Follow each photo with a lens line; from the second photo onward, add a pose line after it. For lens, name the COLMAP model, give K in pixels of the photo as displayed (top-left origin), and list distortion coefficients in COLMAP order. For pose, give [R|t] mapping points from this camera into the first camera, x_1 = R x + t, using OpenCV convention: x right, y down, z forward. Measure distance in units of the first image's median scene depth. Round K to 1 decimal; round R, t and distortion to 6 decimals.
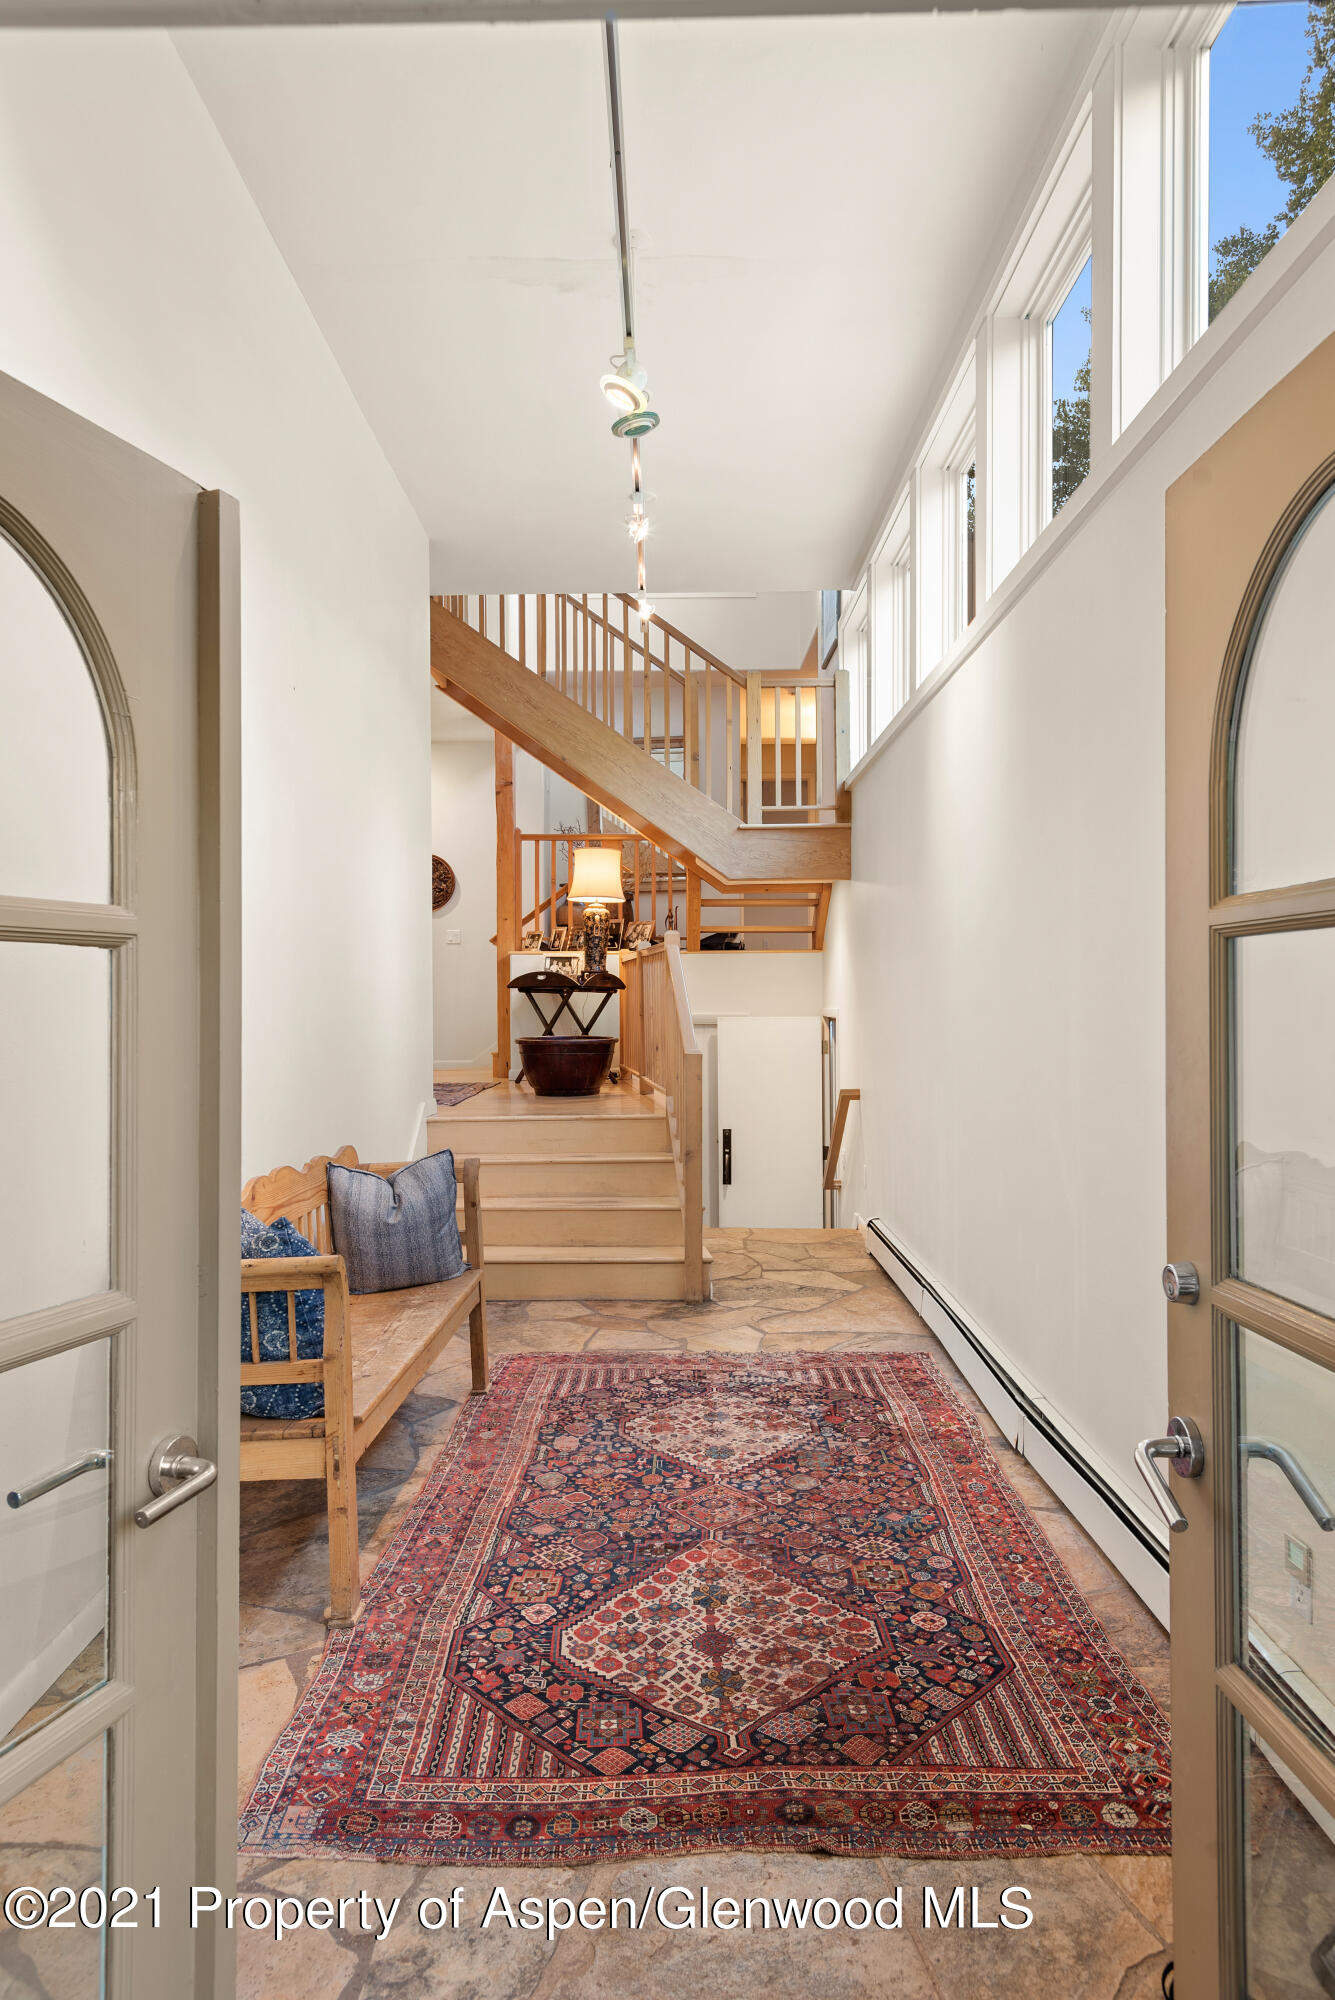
lens RADIAL K [[1298.1, 0, 667.5], [0, 1298.1, 1000.0], [0, 0, 1]] dist [0.029523, -0.000034]
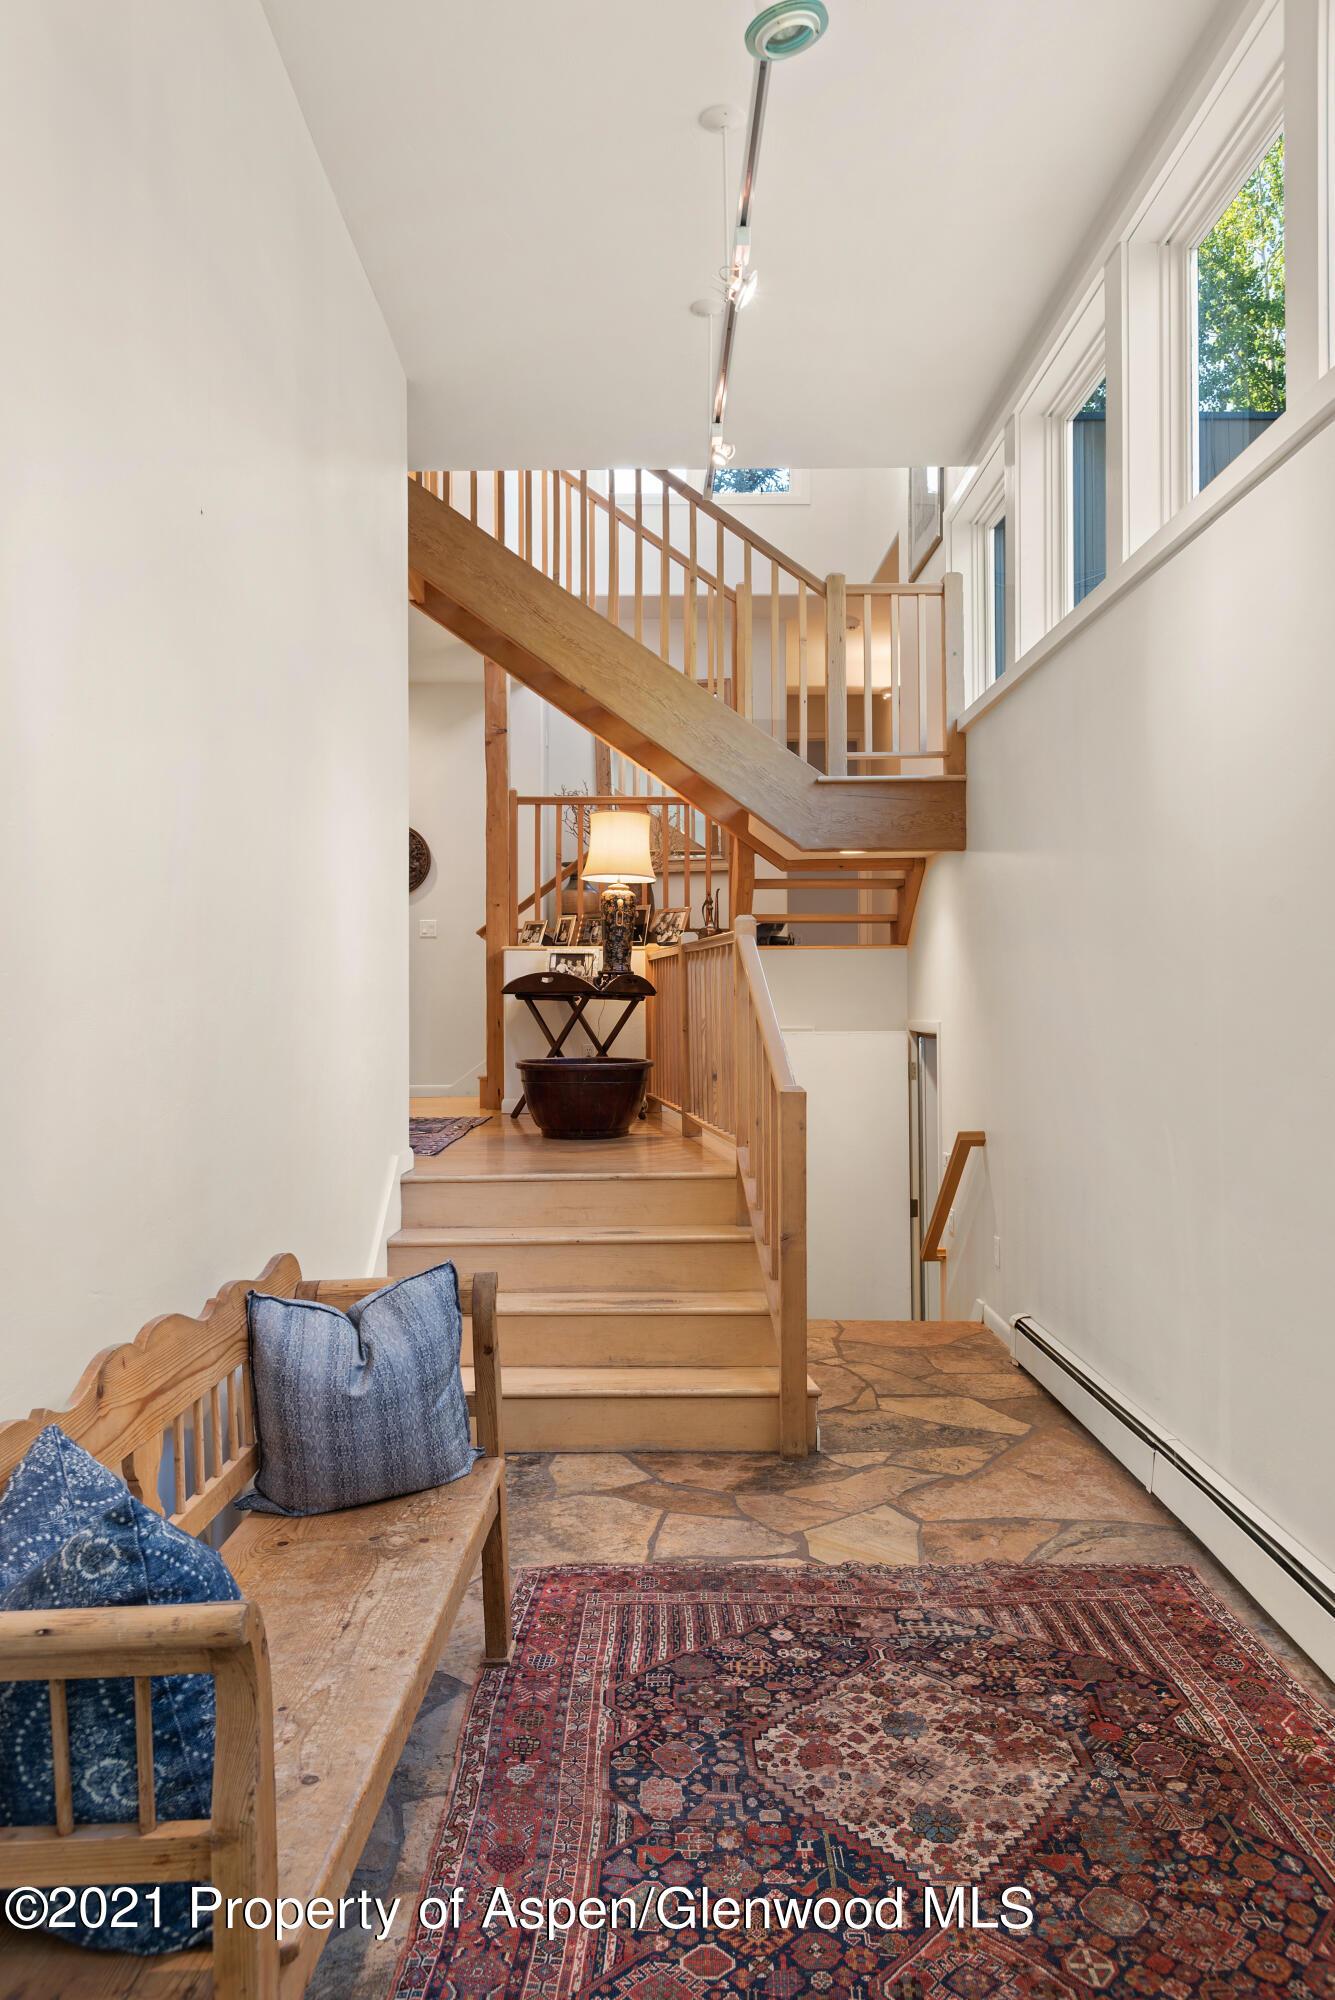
lens RADIAL K [[1419.1, 0, 663.7], [0, 1419.1, 975.0], [0, 0, 1]] dist [0.031844, -0.026469]
pose [[0.999936, 0.001411, 0.011181, -0.059435], [-0.001176, 0.999779, -0.021009, -0.004622], [-0.011208, 0.020995, 0.999717, 0.259238]]
